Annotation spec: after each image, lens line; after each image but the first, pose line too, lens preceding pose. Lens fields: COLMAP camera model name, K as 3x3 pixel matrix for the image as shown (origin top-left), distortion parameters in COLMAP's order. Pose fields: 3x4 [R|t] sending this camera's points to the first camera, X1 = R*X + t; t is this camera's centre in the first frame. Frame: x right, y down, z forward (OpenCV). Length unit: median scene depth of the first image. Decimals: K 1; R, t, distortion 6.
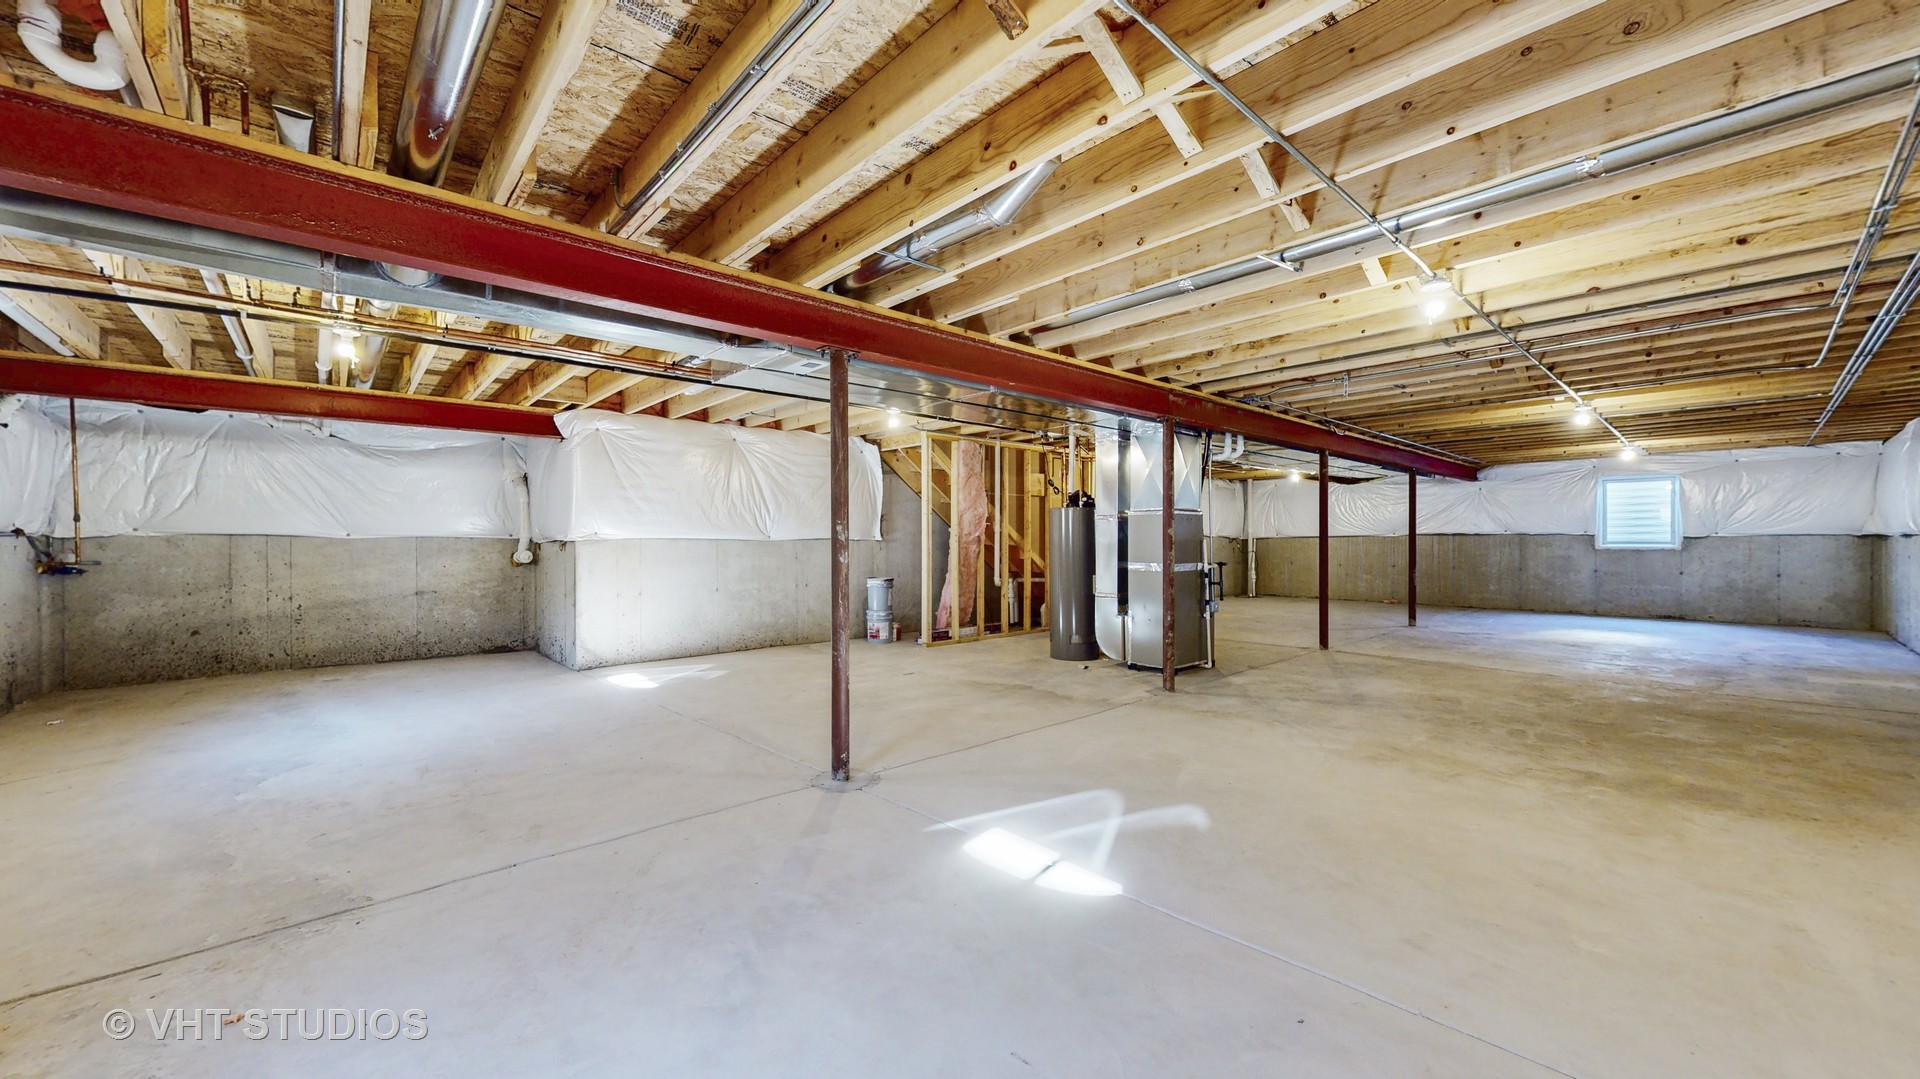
lens RADIAL K [[703.2, 0, 963.3], [0, 703.2, 538.1], [0, 0, 1]] dist [0.007710, 0.000015]
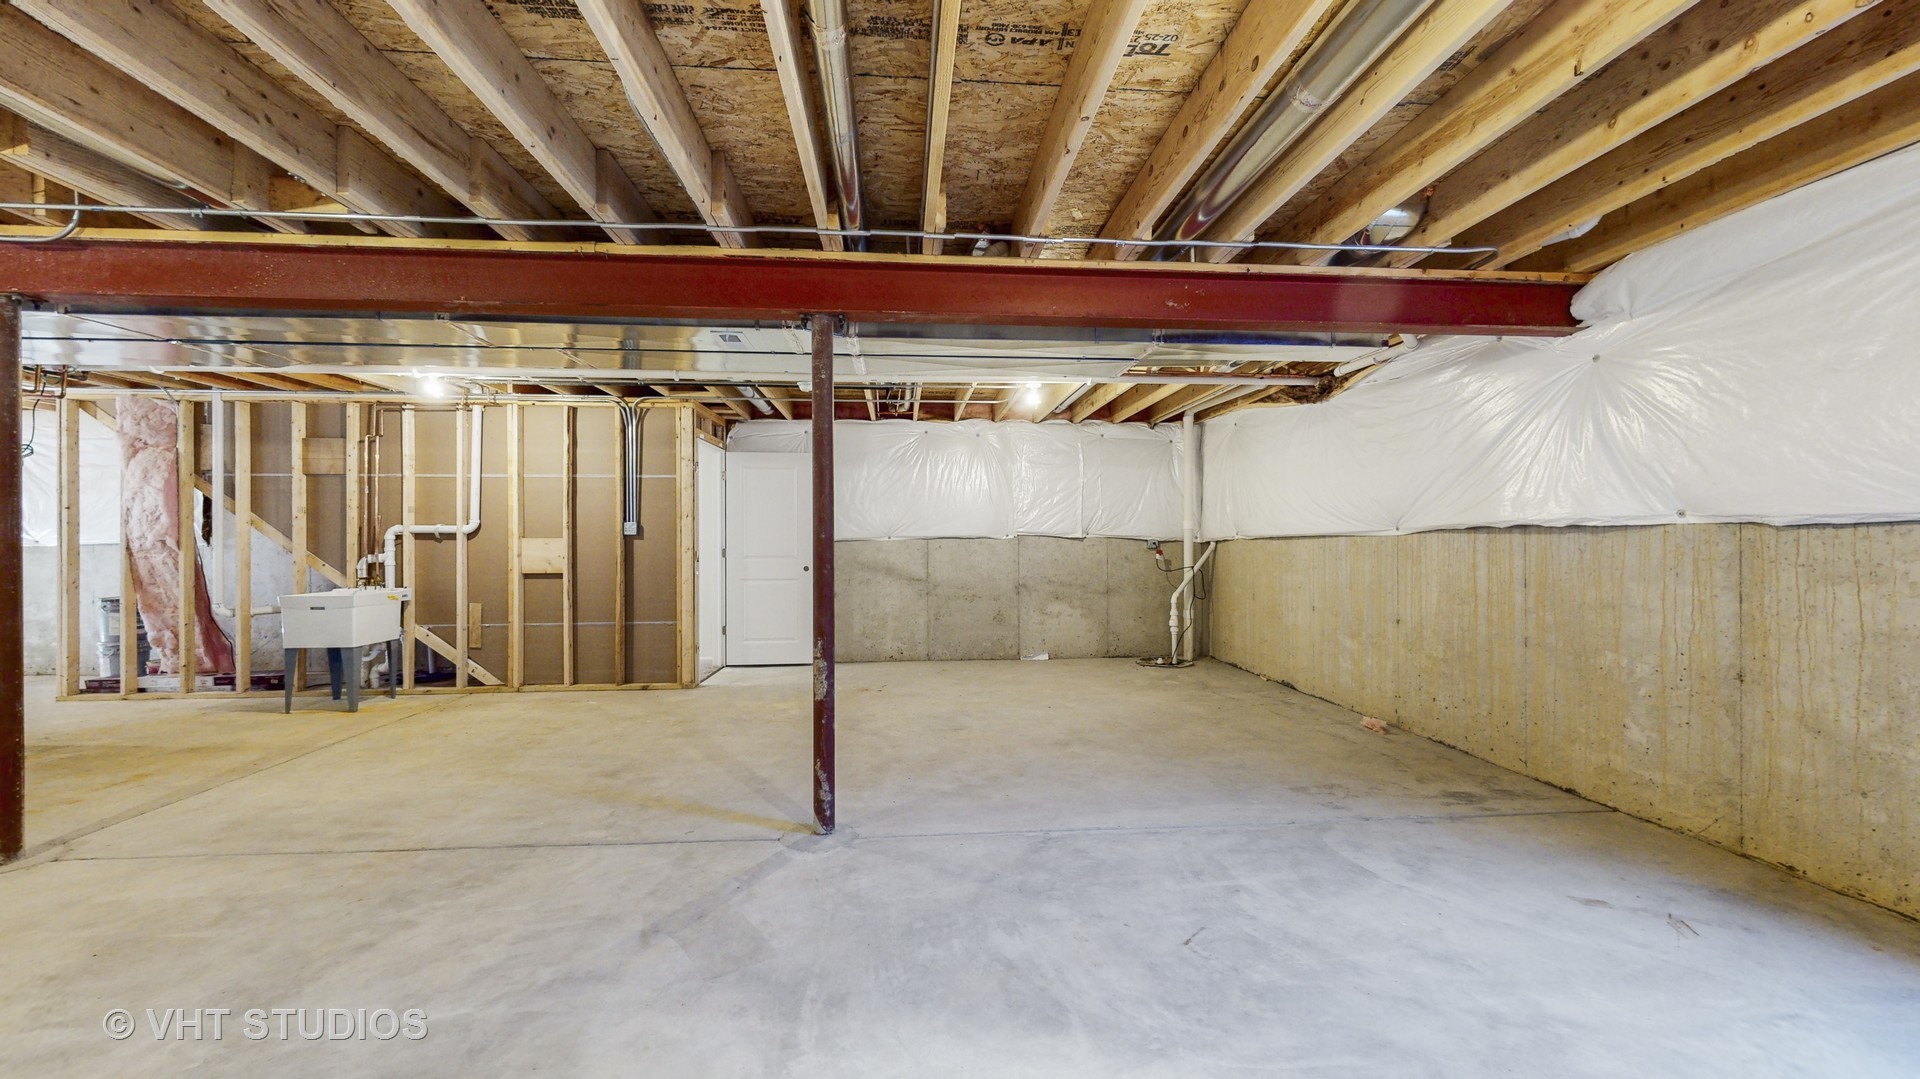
lens RADIAL K [[703.2, 0, 963.3], [0, 703.2, 538.1], [0, 0, 1]] dist [0.007710, 0.000015]
pose [[0.792368, -0.003271, -0.610034, 0.730036], [0.002288, 0.999995, -0.002390, -0.001357], [0.610039, 0.000498, 0.792372, 0.662354]]
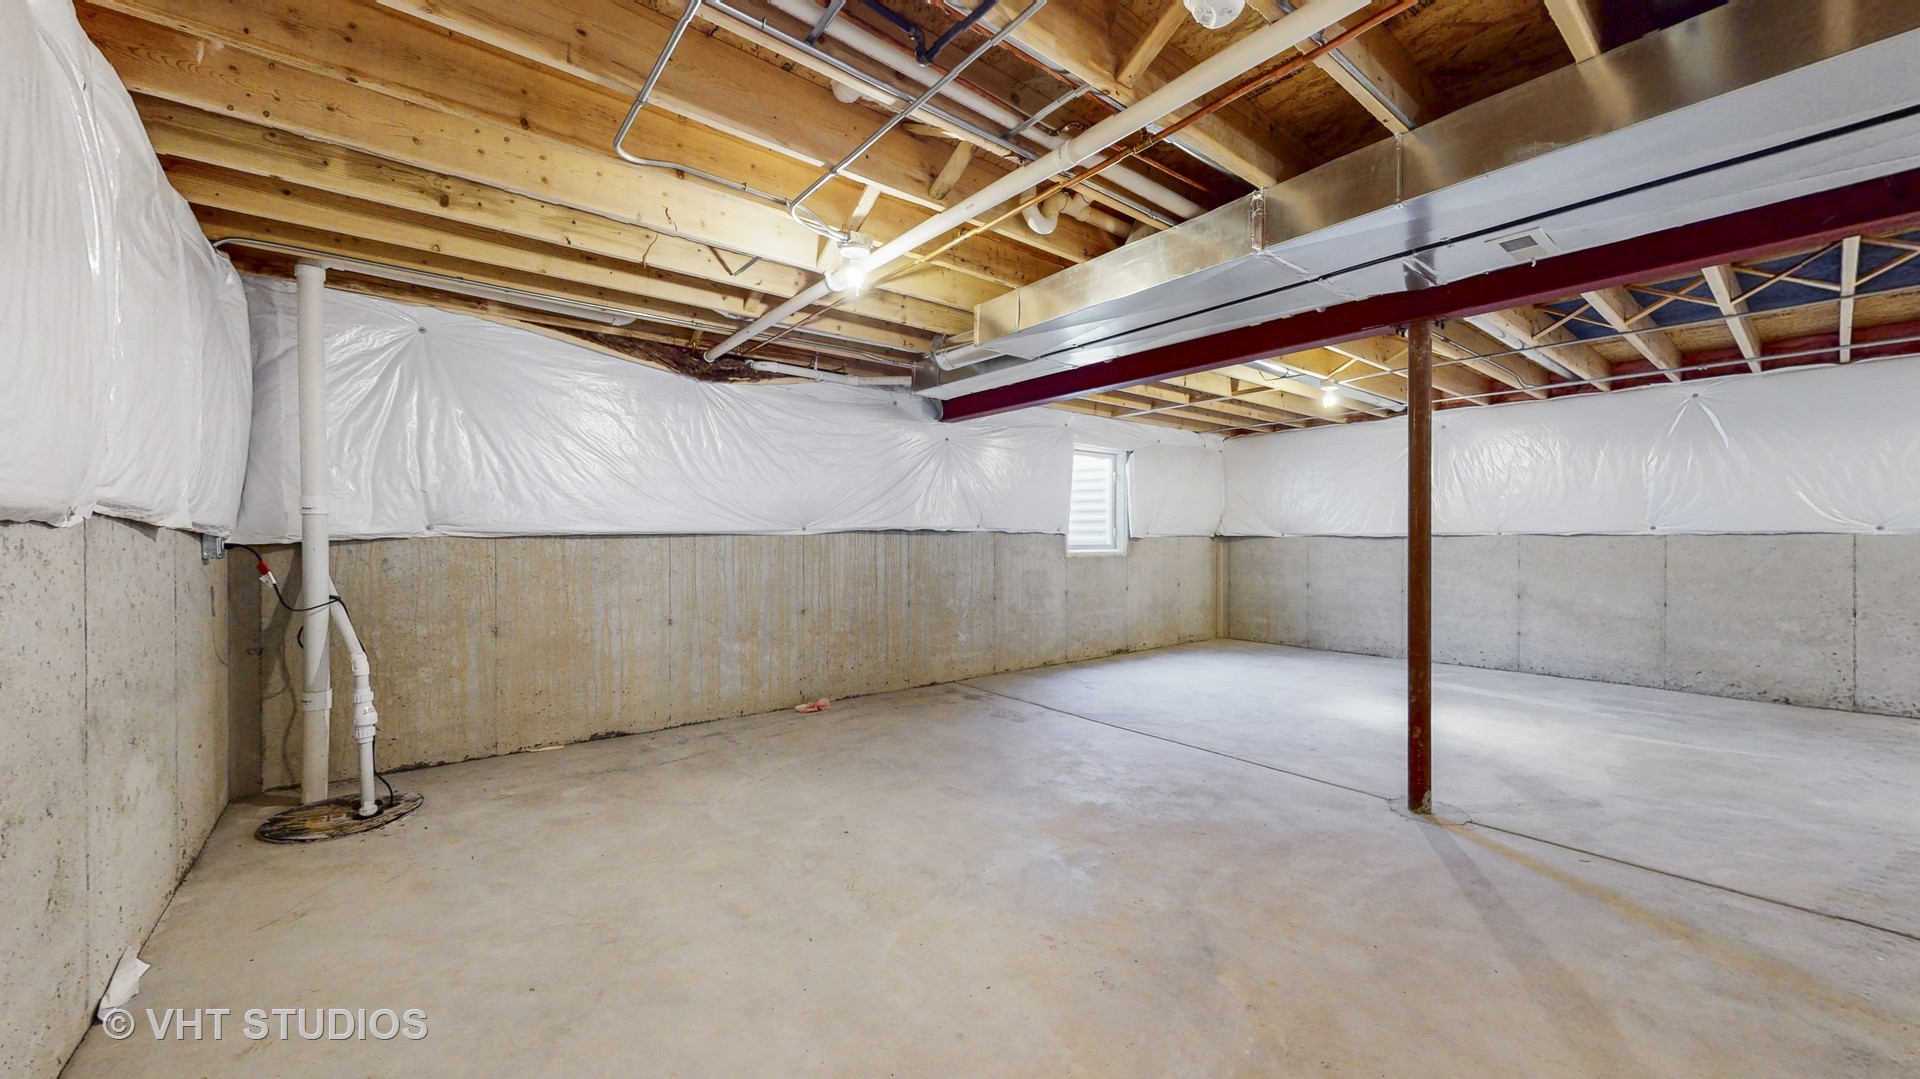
lens RADIAL K [[703.2, 0, 963.3], [0, 703.2, 538.1], [0, 0, 1]] dist [0.007710, 0.000015]
pose [[0.066991, 0.001516, 0.997752, 0.253348], [0.001615, 0.999997, -0.001628, -0.000308], [-0.997752, 0.001721, 0.066988, 0.989244]]
